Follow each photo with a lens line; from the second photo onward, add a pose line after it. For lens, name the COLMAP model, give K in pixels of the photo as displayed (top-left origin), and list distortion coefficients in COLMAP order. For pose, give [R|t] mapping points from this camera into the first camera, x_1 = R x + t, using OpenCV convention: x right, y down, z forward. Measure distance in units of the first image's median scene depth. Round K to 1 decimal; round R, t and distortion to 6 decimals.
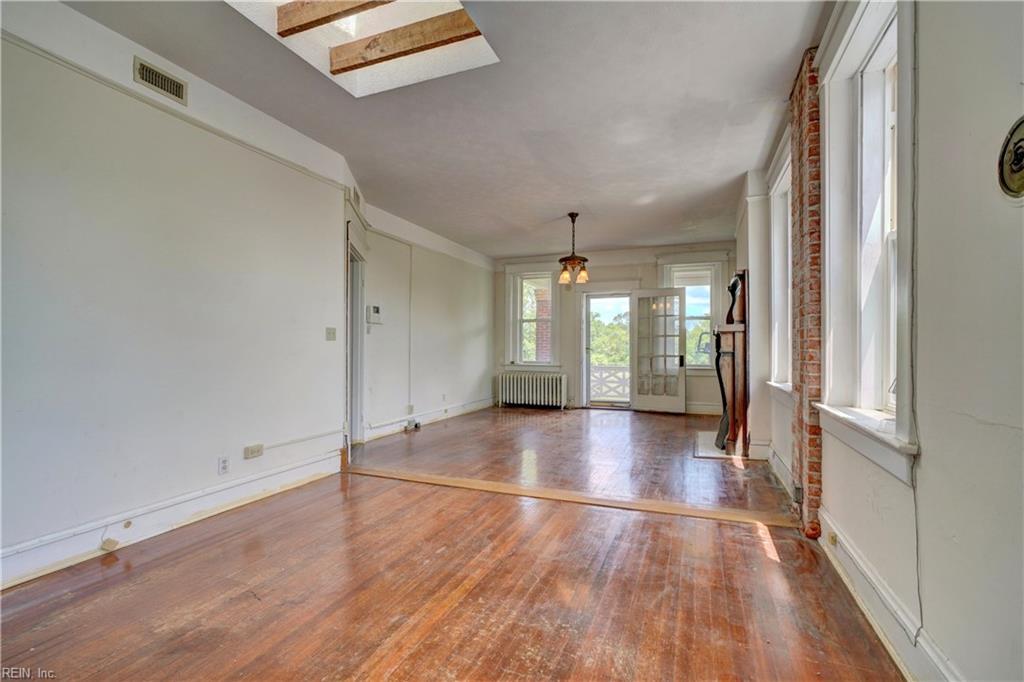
lens RADIAL K [[456.0, 0, 511.0], [0, 456.0, 344.4], [0, 0, 1]] dist [-0.015333, 0.007824]
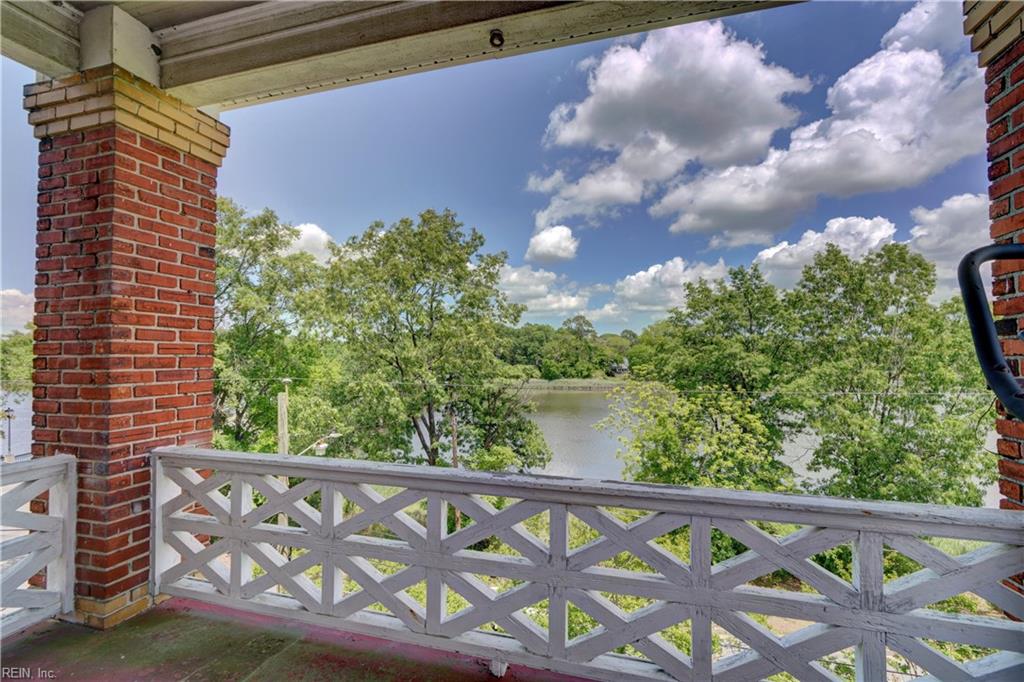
lens RADIAL K [[456.0, 0, 511.0], [0, 456.0, 344.4], [0, 0, 1]] dist [-0.015333, 0.007824]
pose [[0.994620, -0.008394, 0.103253, 0.322933], [0.009787, 0.999868, -0.012993, -0.000563], [-0.103130, 0.013934, 0.994570, 1.007185]]
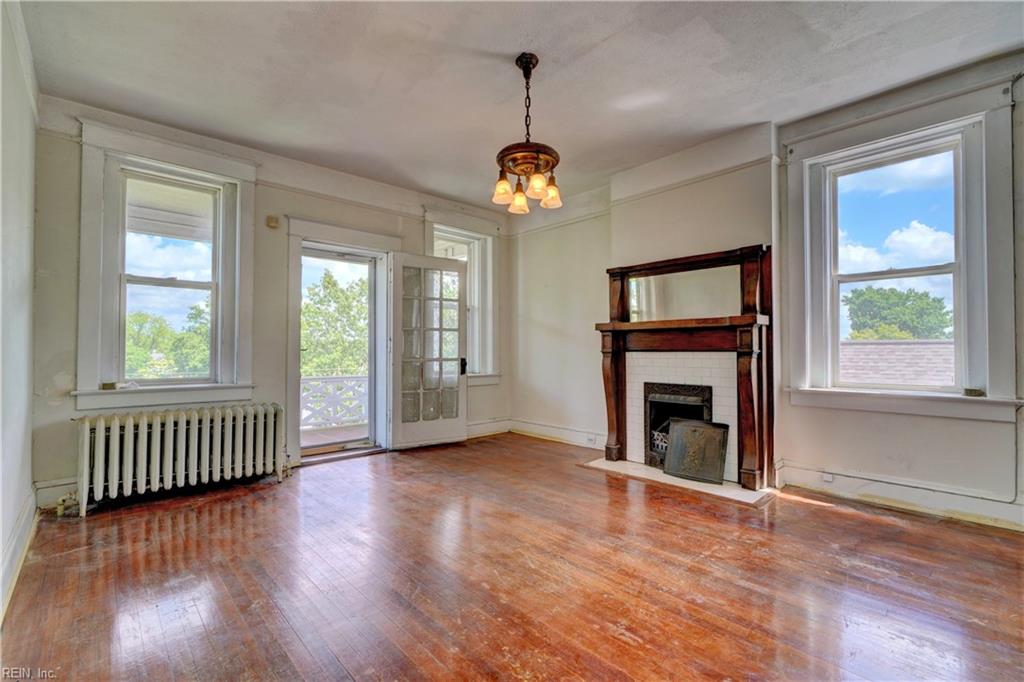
lens RADIAL K [[456.0, 0, 511.0], [0, 456.0, 344.4], [0, 0, 1]] dist [-0.015333, 0.007824]
pose [[0.428279, 0.008710, 0.903605, -0.197311], [-0.005409, 0.999960, -0.007075, 0.006738], [-0.903630, -0.001857, 0.428309, 0.557683]]
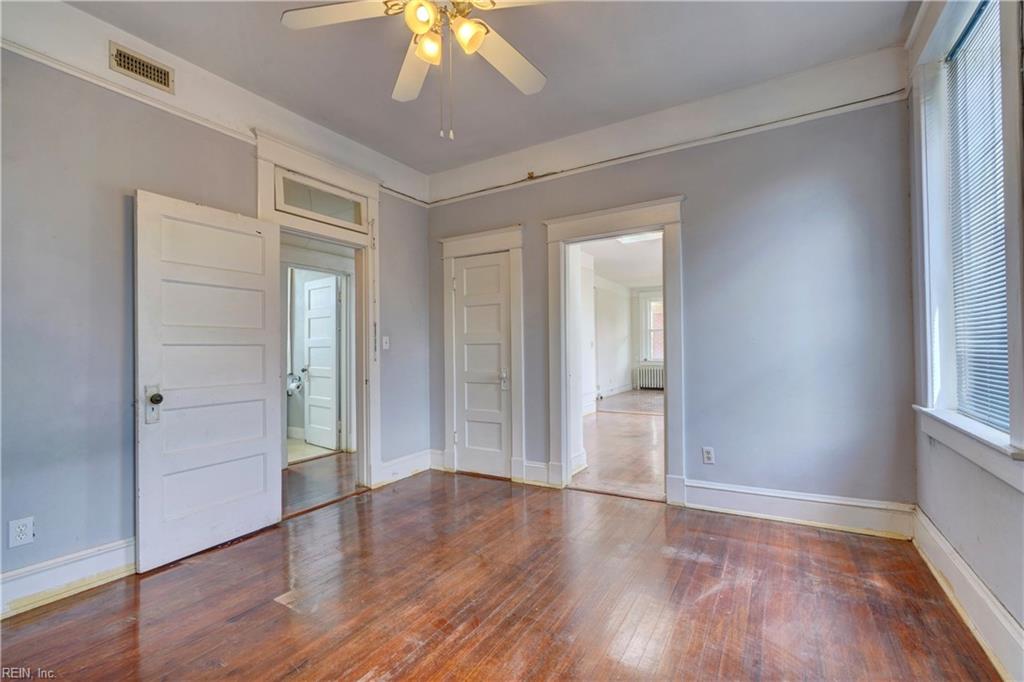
lens RADIAL K [[456.0, 0, 507.9], [0, 456.0, 341.0], [0, 0, 1]] dist [-0.004476, -0.000642]
pose [[0.989730, -0.006084, -0.142820, -0.233163], [0.005407, 0.999972, -0.005123, -0.015634], [0.142847, 0.004298, 0.989735, -0.543038]]
